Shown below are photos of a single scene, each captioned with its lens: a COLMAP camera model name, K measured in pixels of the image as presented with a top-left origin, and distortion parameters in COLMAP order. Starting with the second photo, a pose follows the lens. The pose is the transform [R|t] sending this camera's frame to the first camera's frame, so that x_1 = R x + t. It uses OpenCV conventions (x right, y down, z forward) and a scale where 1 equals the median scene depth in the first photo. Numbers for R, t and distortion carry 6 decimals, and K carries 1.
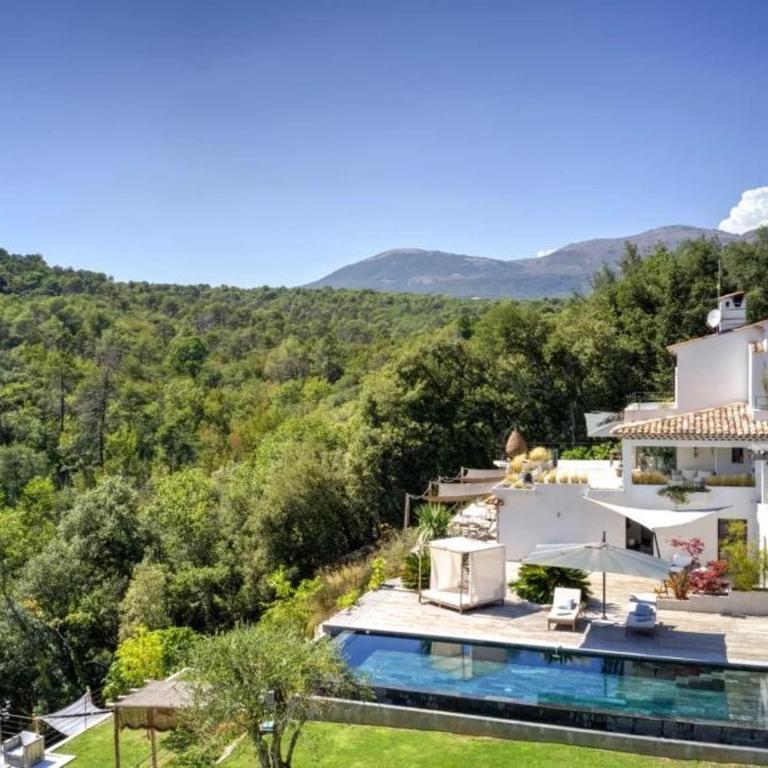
lens RADIAL K [[920.8, 0, 331.4], [0, 920.8, 384.2], [0, 0, 1]] dist [0.165006, -0.481241]
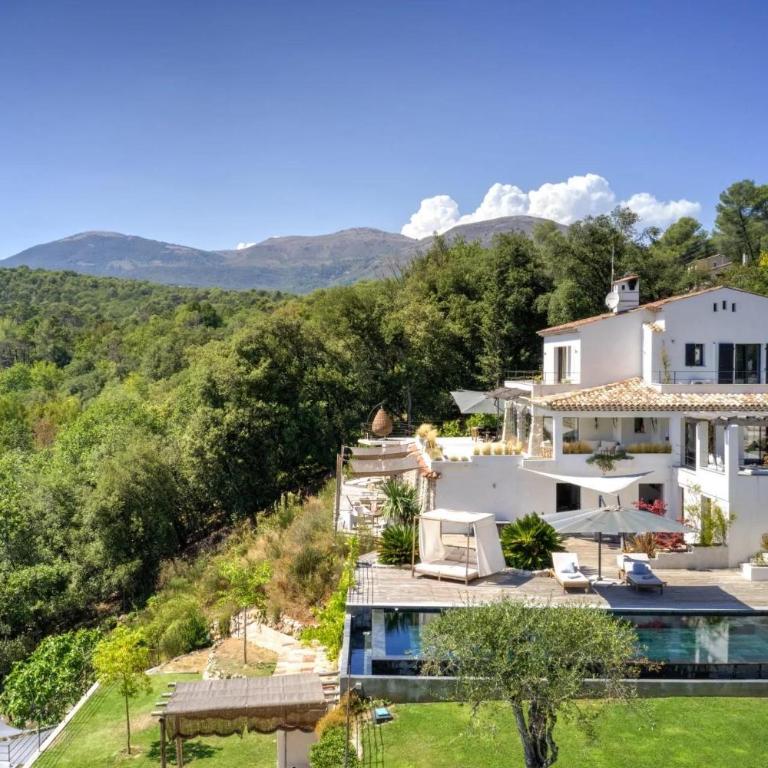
lens RADIAL K [[920.8, 0, 331.4], [0, 920.8, 384.2], [0, 0, 1]] dist [0.165006, -0.481241]
pose [[0.936808, 0.006940, 0.349776, -0.176834], [-0.009946, 0.999927, 0.006800, 0.014810], [-0.349703, -0.009850, 0.936809, 0.067249]]
